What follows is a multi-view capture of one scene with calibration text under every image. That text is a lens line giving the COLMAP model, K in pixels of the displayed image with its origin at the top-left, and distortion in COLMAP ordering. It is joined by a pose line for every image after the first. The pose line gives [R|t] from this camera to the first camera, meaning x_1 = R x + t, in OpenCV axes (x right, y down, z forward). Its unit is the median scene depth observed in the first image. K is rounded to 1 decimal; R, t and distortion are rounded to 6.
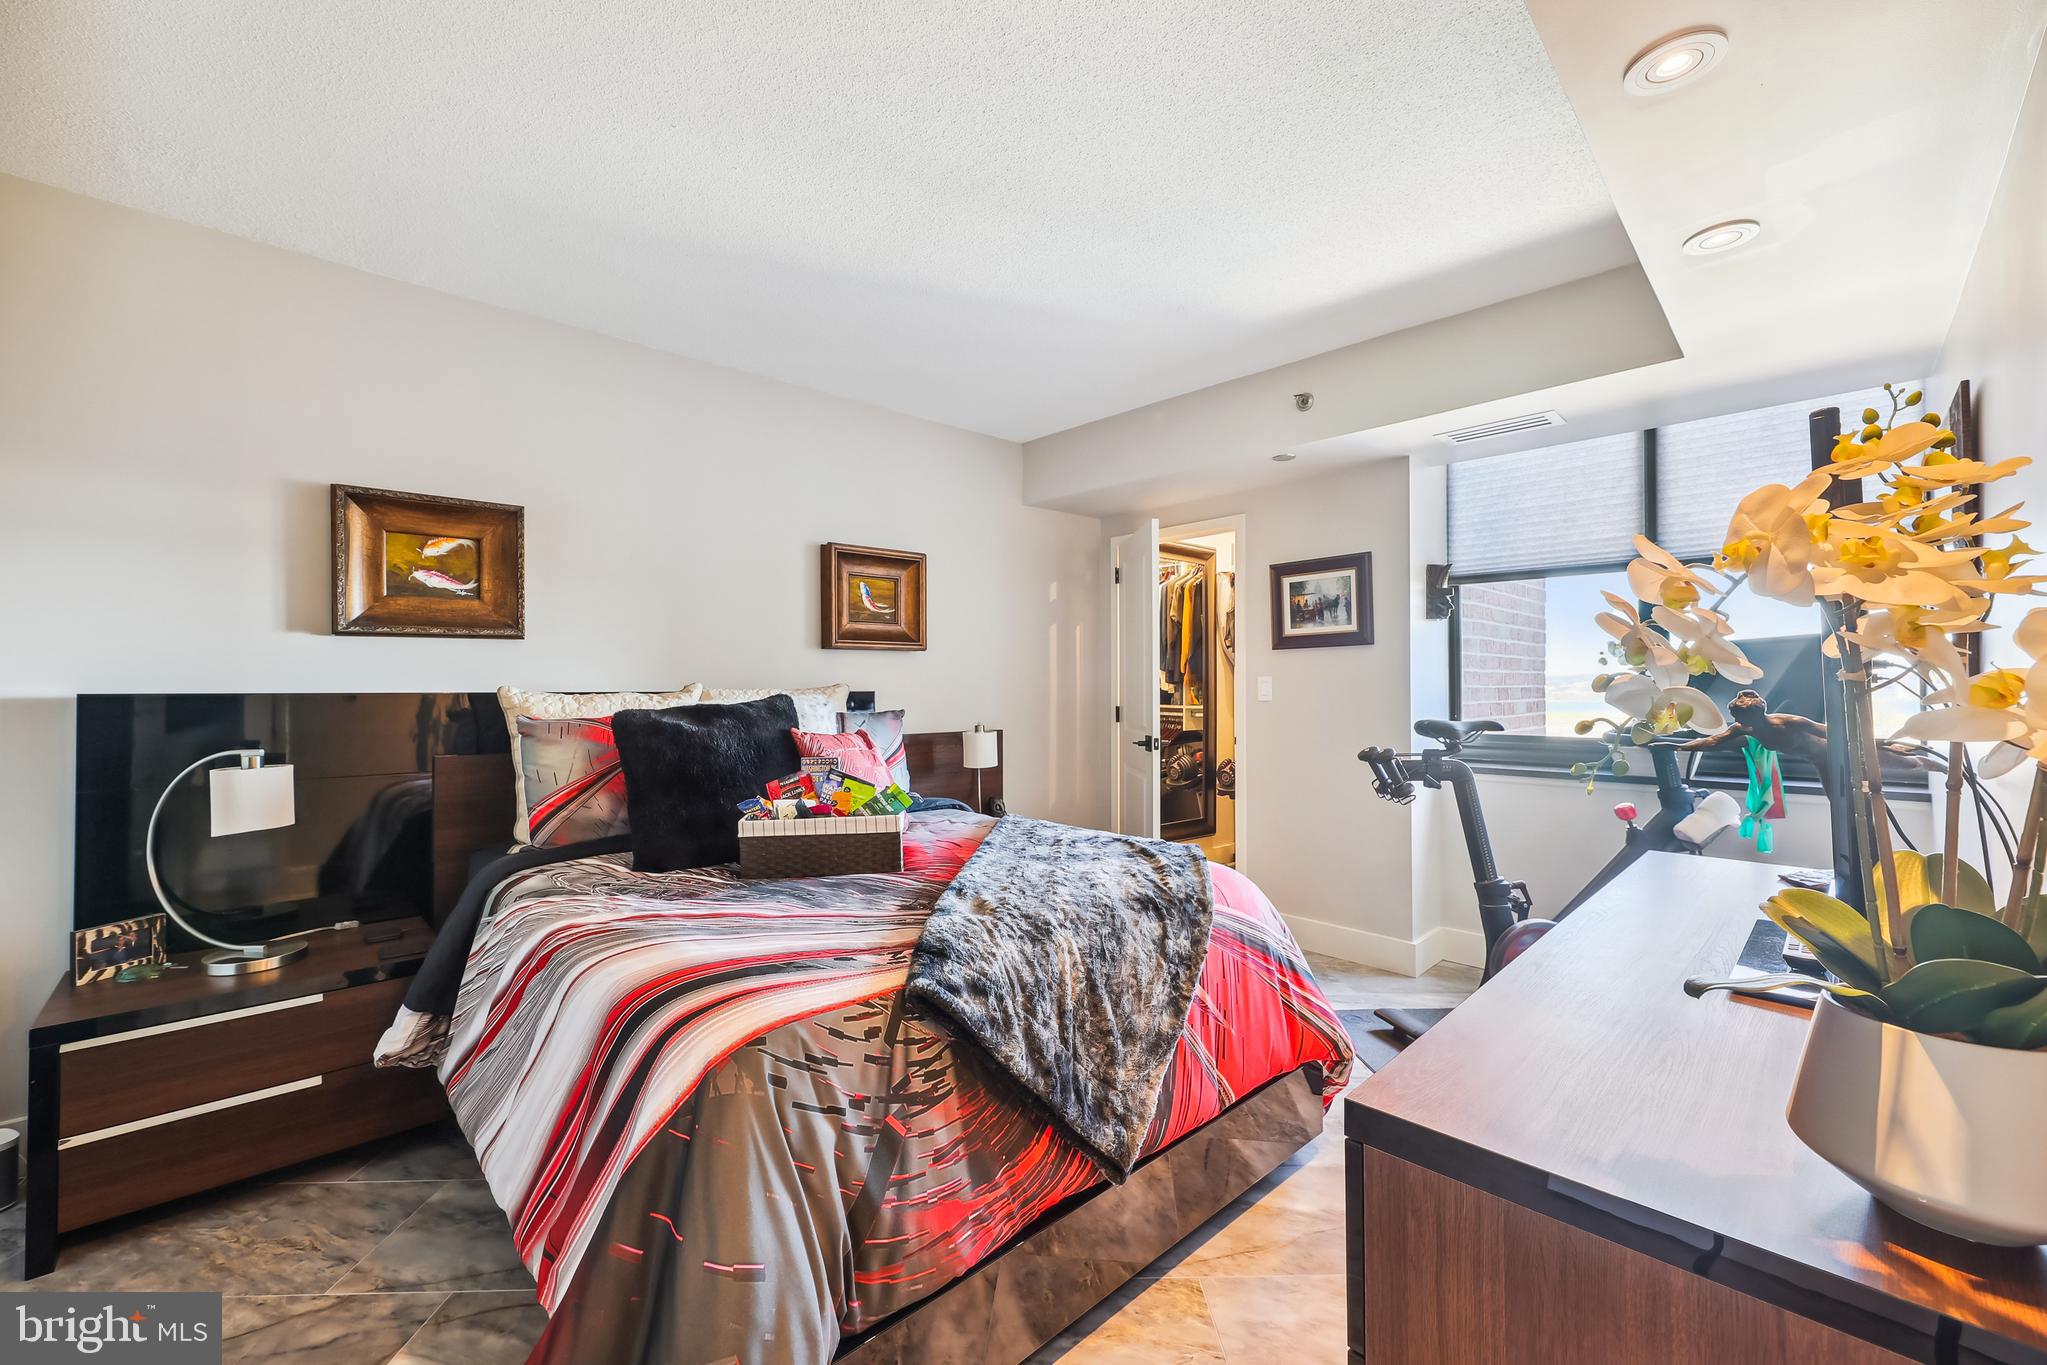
lens RADIAL K [[826.1, 0, 1016.6], [0, 826.1, 679.0], [0, 0, 1]] dist [-0.000055, -0.000504]
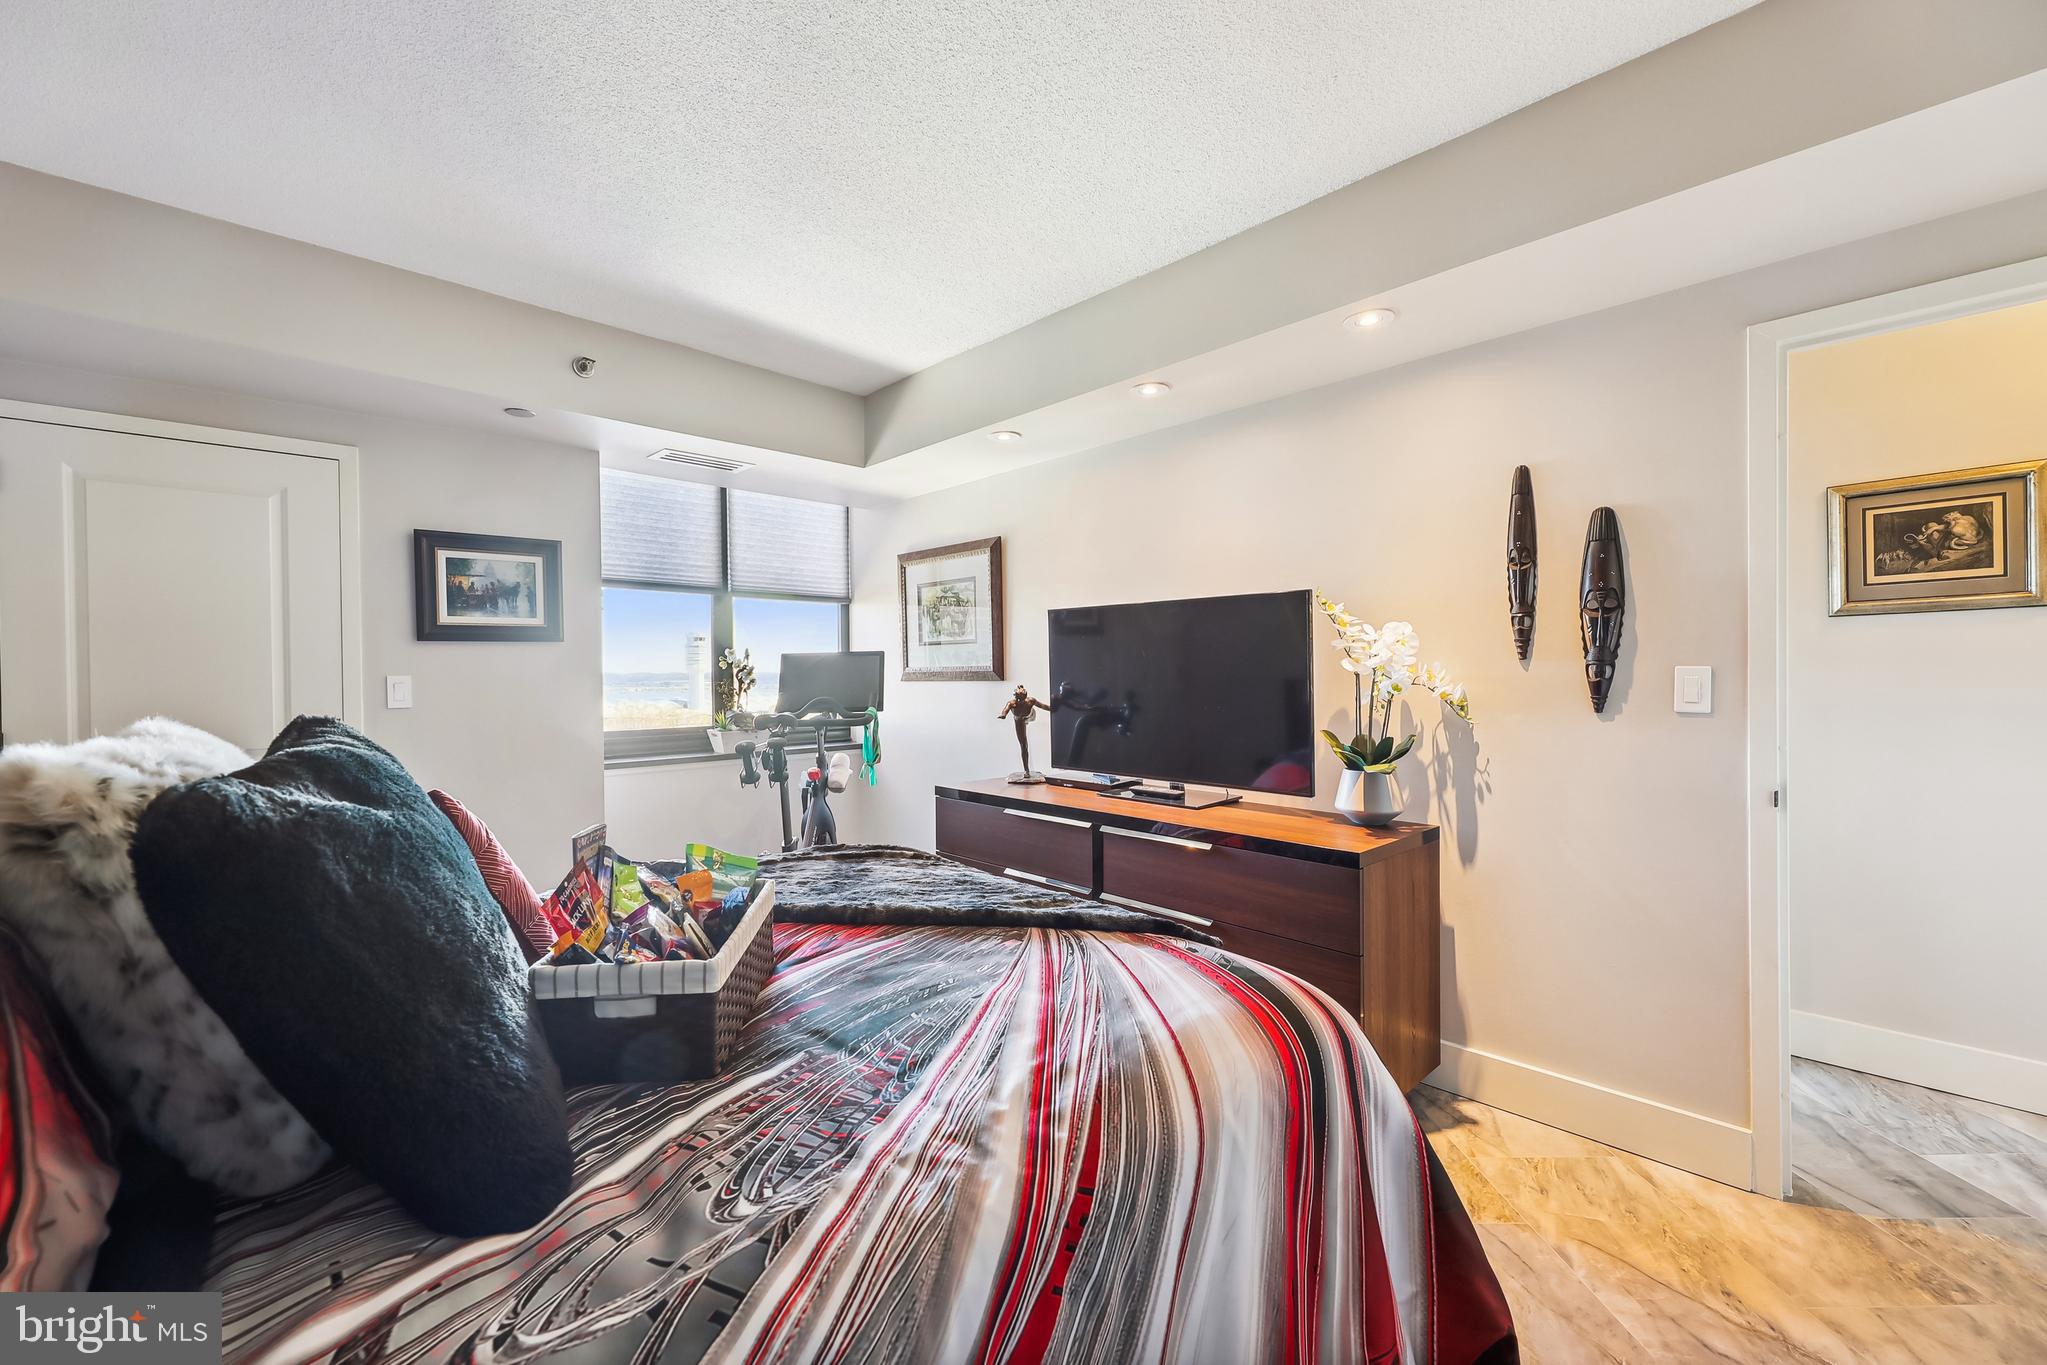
lens RADIAL K [[826.1, 0, 1017.1], [0, 826.1, 679.2], [0, 0, 1]] dist [-0.000055, -0.000504]
pose [[0.000142, -0.001313, 0.999999, -0.483172], [0.004897, 0.999987, 0.001312, 0.001662], [-0.999988, 0.004897, 0.000149, 0.479308]]
